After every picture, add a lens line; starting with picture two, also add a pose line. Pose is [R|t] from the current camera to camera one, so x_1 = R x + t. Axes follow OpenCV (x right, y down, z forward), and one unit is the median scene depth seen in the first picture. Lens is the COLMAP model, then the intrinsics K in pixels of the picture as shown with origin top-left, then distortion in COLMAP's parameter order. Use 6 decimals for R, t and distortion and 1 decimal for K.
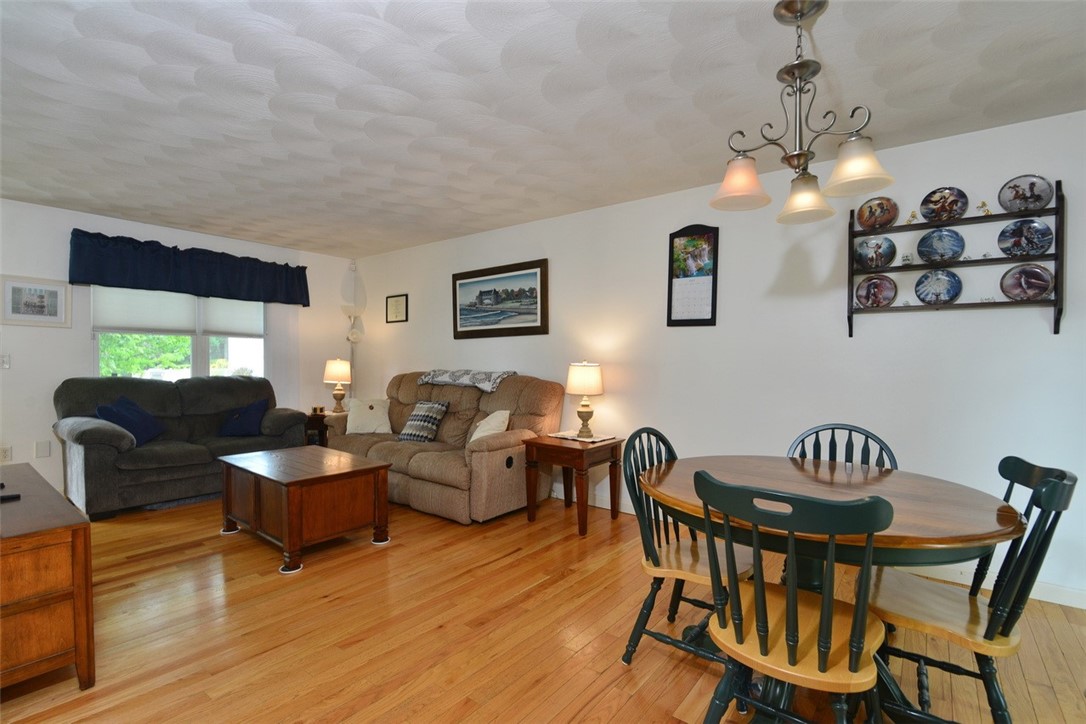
lens RADIAL K [[551.1, 0, 541.1], [0, 551.1, 381.5], [0, 0, 1]] dist [-0.023232, 0.000448]
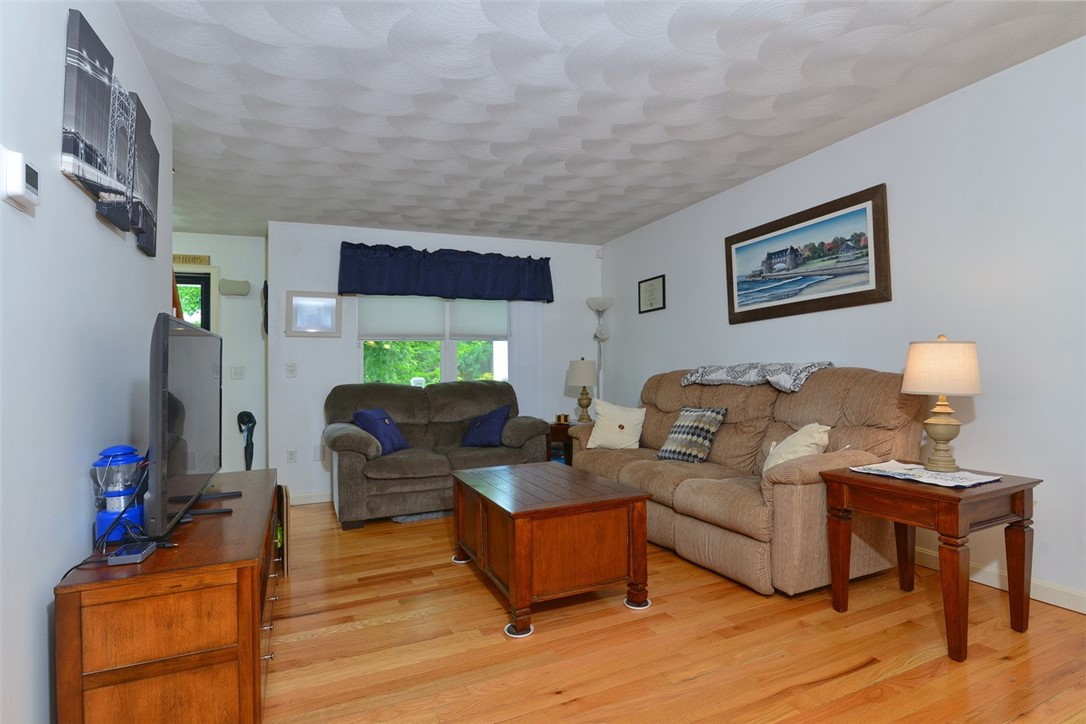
lens RADIAL K [[551.1, 0, 541.1], [0, 551.1, 381.5], [0, 0, 1]] dist [-0.023232, 0.000448]
pose [[0.902393, -0.018045, -0.430537, -0.080349], [0.007831, 0.999645, -0.025485, 0.019588], [0.430844, 0.019626, 0.902213, 0.257705]]
